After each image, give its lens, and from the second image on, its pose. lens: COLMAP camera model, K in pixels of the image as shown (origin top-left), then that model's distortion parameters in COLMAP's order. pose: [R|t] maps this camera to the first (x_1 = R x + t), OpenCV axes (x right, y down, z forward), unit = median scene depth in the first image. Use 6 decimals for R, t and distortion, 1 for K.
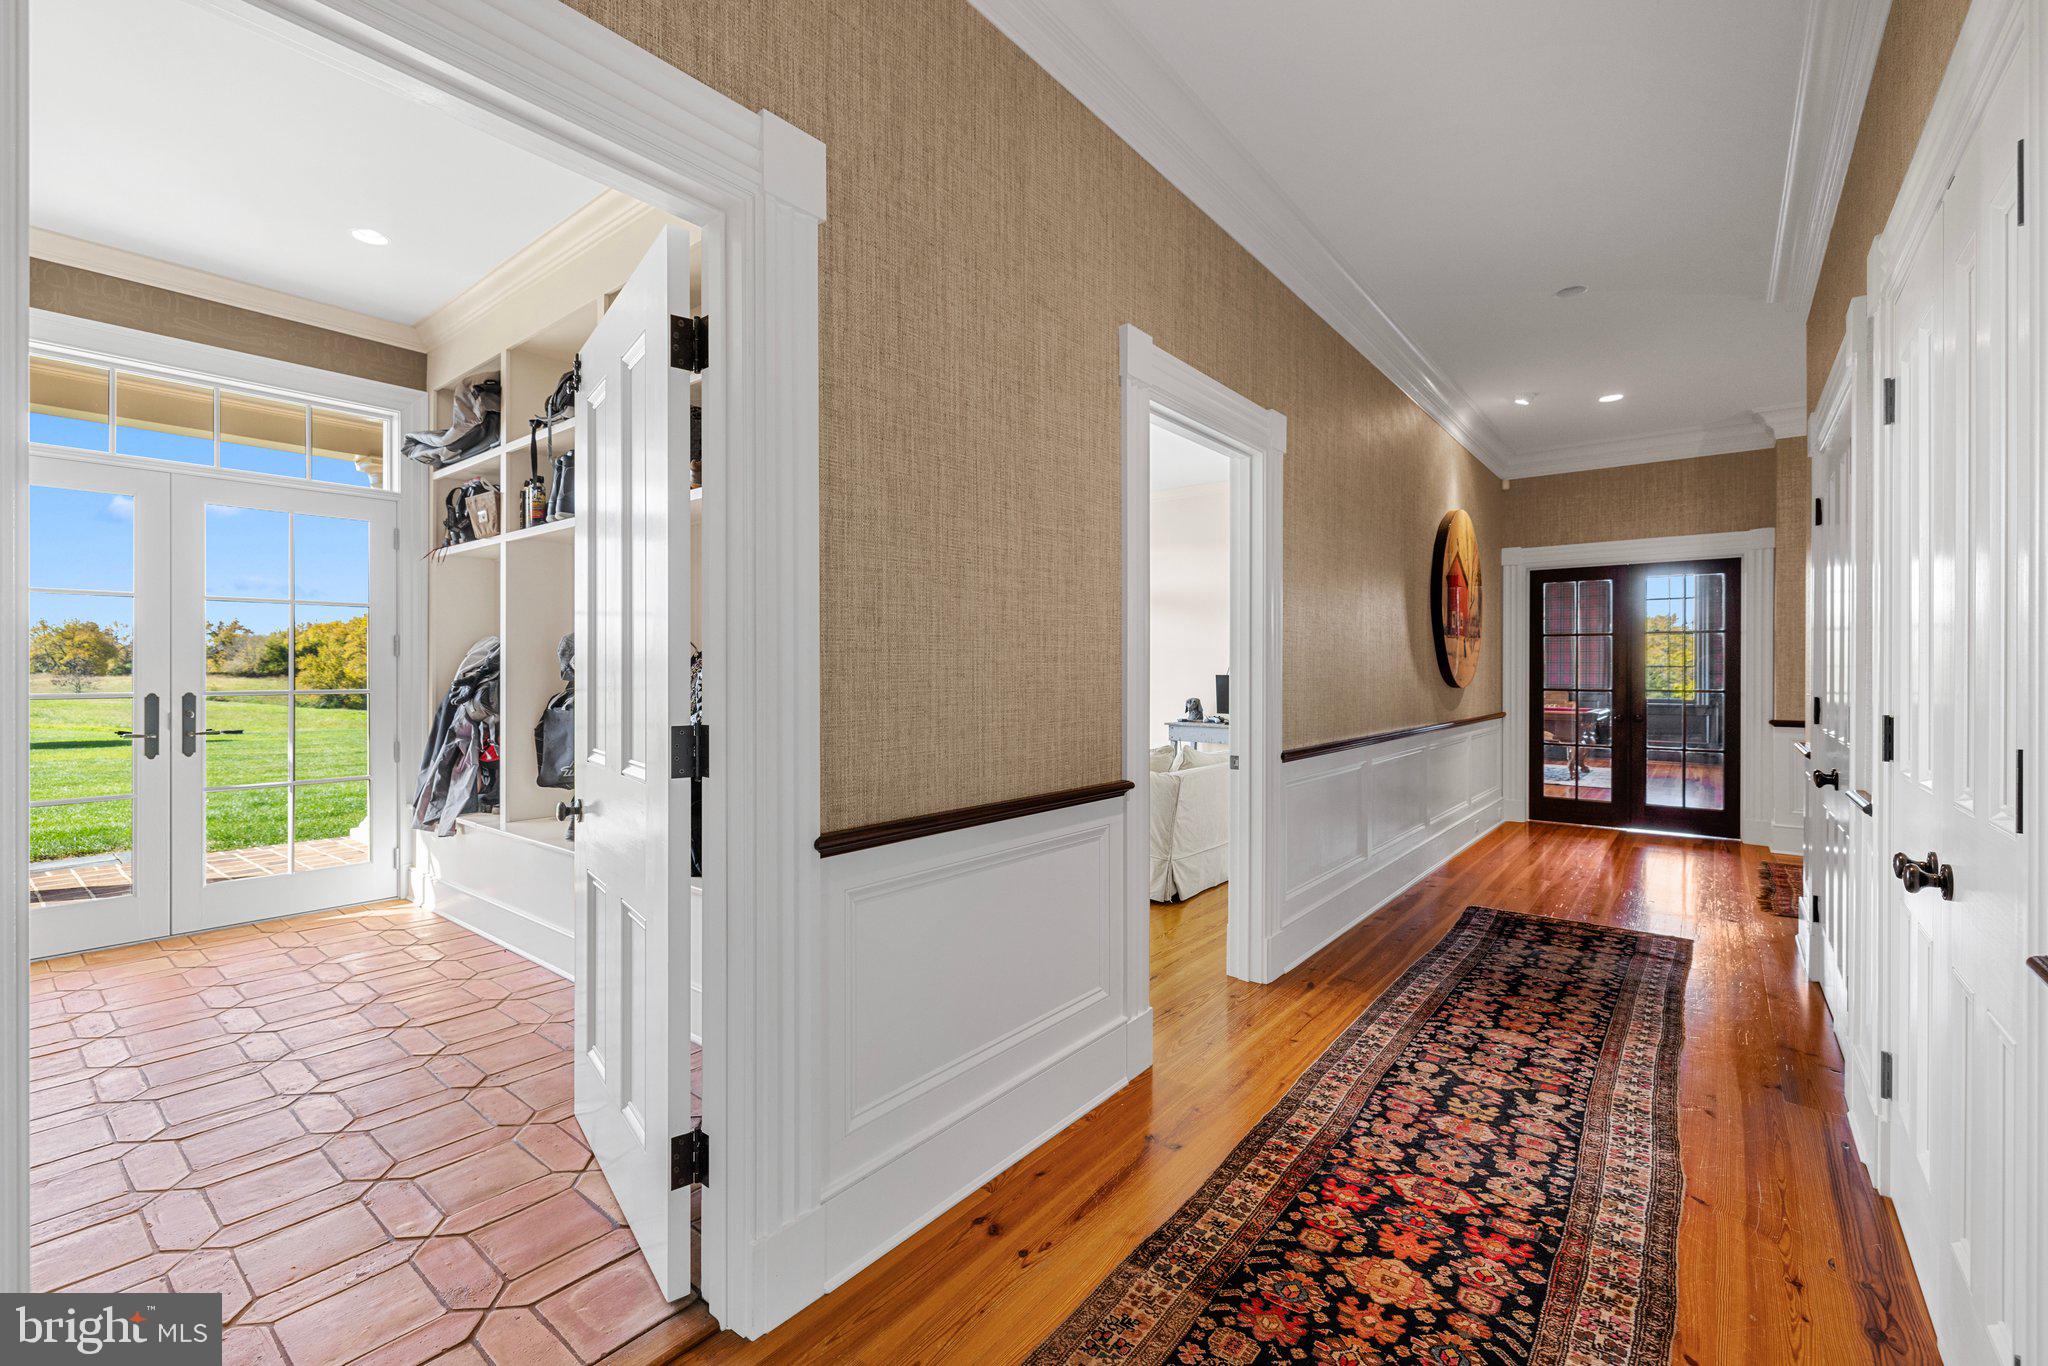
lens RADIAL K [[866.8, 0, 1018.5], [0, 866.8, 674.3], [0, 0, 1]] dist [0.005170, 0.000842]
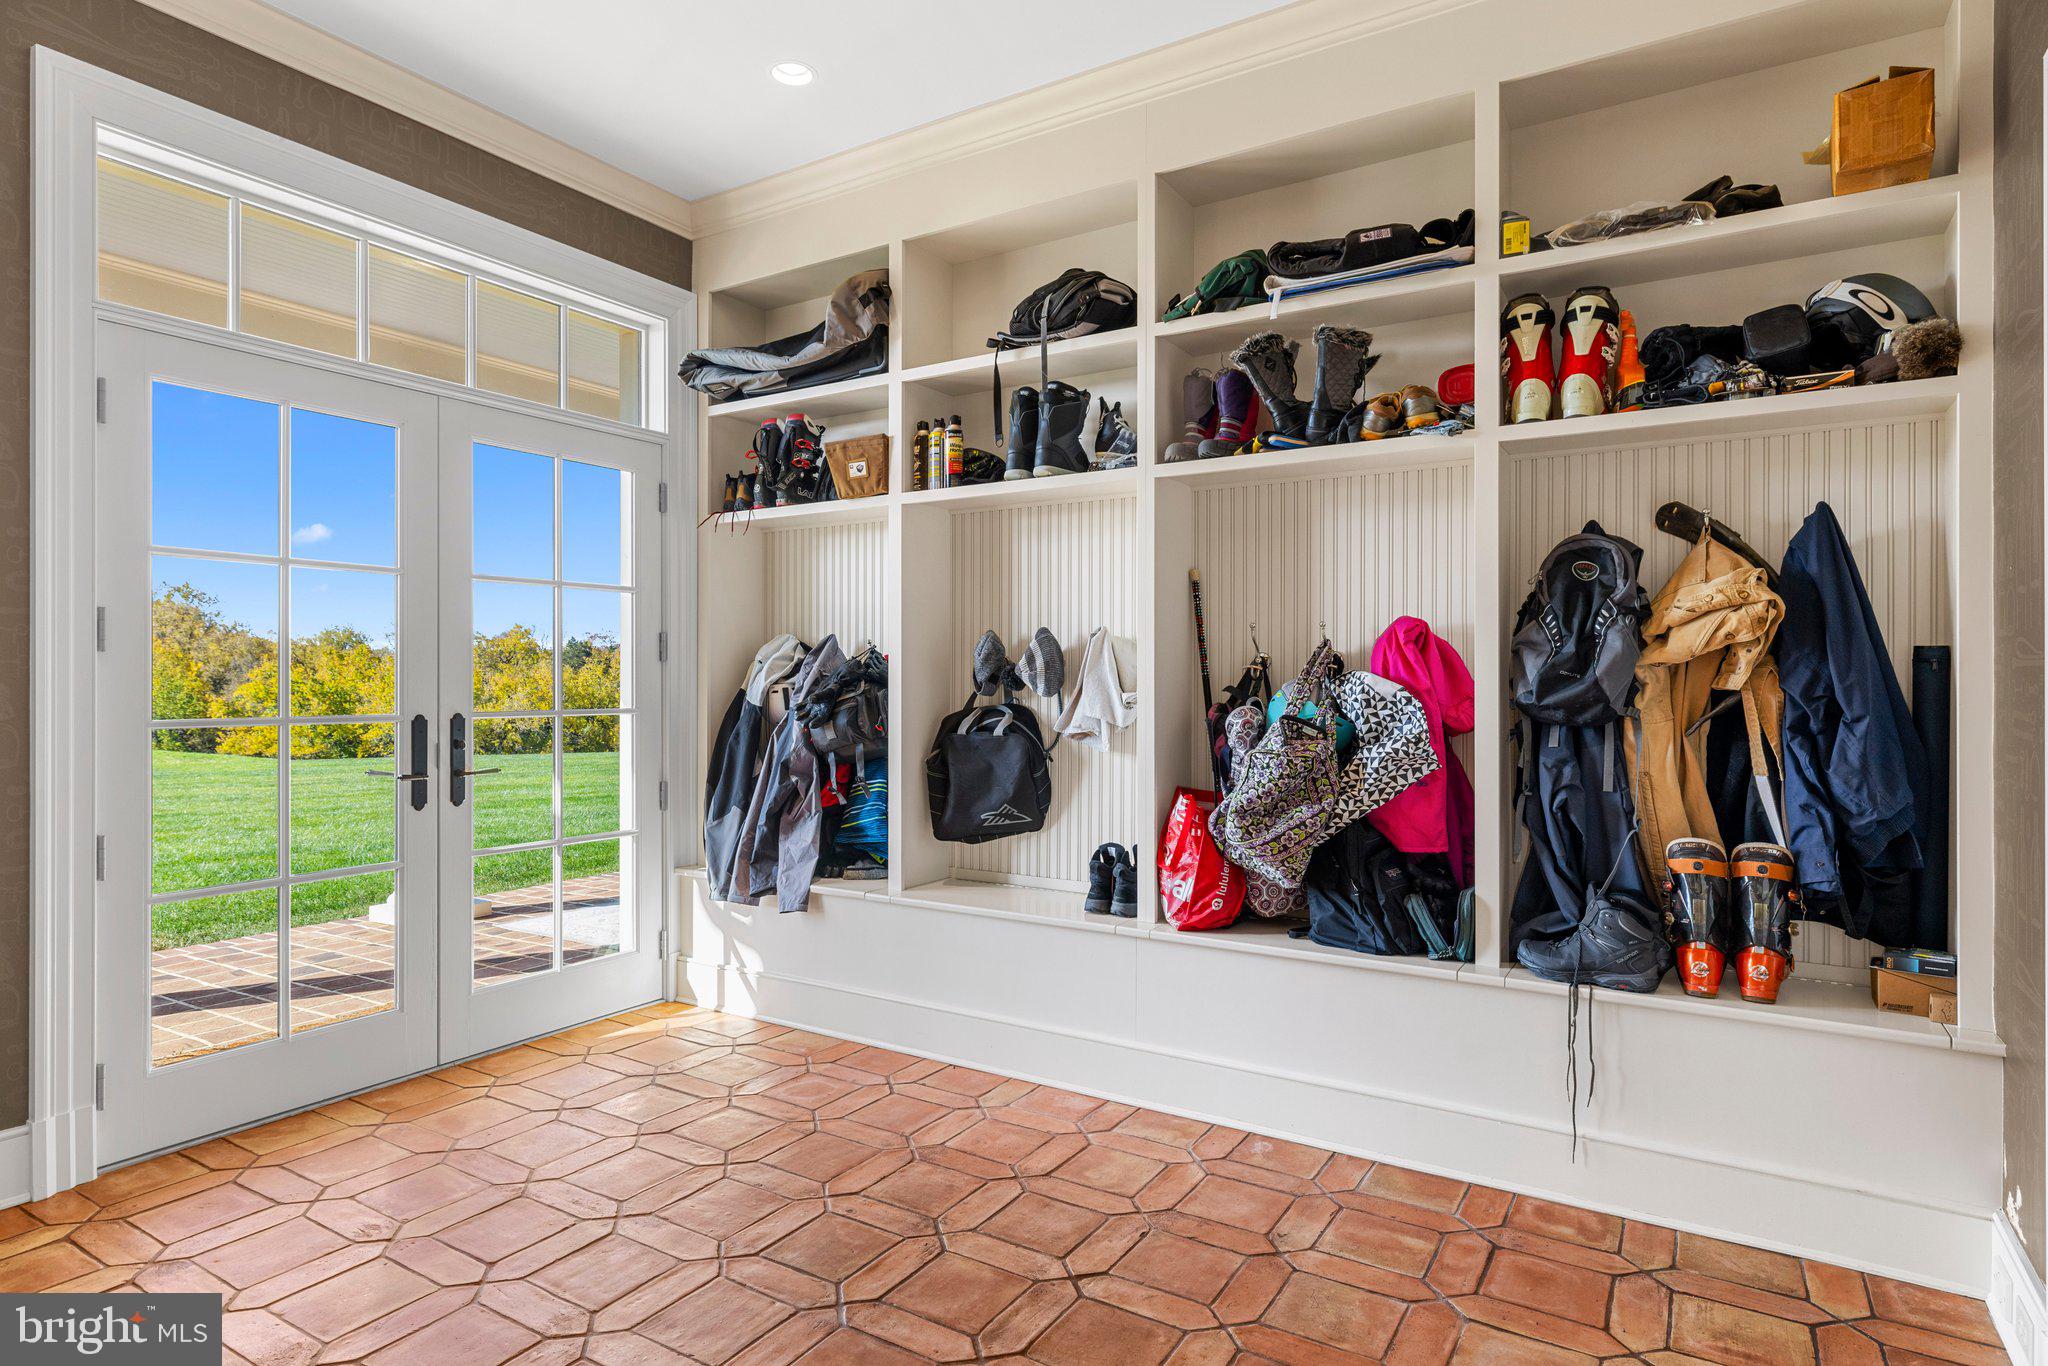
lens RADIAL K [[1098.9, 0, 1028.7], [0, 1098.9, 686.3], [0, 0, 1]] dist [0.003603, 0.000595]
pose [[0.991343, -0.000172, 0.131296, -0.586314], [0.000131, 1.000000, 0.000319, -0.000528], [-0.131296, -0.000299, 0.991343, 0.069218]]
